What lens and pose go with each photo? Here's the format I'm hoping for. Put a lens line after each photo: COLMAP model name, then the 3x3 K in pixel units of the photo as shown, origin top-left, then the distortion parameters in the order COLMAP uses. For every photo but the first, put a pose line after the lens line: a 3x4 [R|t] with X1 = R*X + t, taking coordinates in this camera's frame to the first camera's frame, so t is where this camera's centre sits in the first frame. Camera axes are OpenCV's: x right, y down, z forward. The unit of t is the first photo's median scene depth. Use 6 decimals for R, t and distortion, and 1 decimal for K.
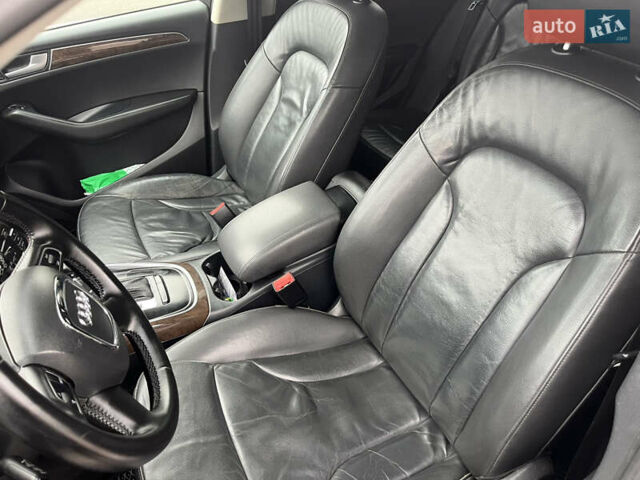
lens RADIAL K [[486.6, 0, 316.0], [0, 486.6, 240.5], [0, 0, 1]] dist [0.042087, -0.067256]
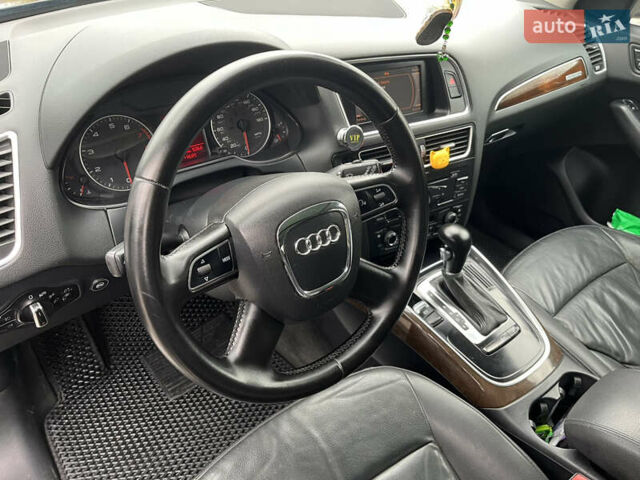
lens RADIAL K [[486.6, 0, 321.2], [0, 486.6, 236.6], [0, 0, 1]] dist [0.042087, -0.067256]
pose [[0.191285, 0.657493, -0.728775, 0.076170], [-0.666532, 0.632051, 0.395281, -0.096915], [0.720518, 0.410140, 0.559142, 0.202952]]
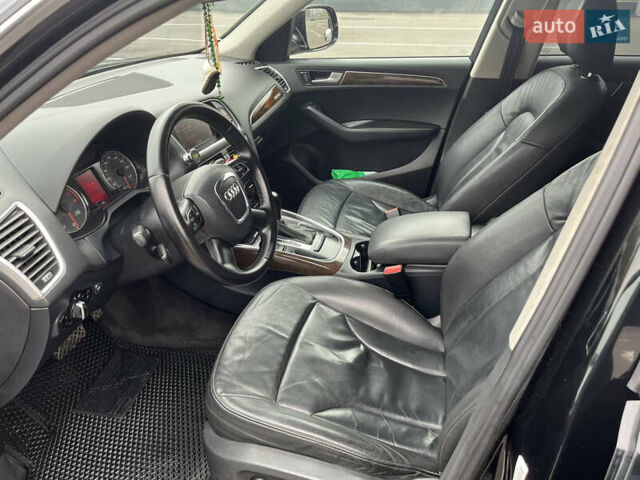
lens RADIAL K [[486.6, 0, 311.4], [0, 486.6, 249.1], [0, 0, 1]] dist [0.042087, -0.067256]
pose [[0.756510, 0.369550, -0.539560, 0.304351], [-0.418849, 0.907410, 0.034231, 0.058930], [0.502252, 0.200098, 0.841251, -0.109872]]
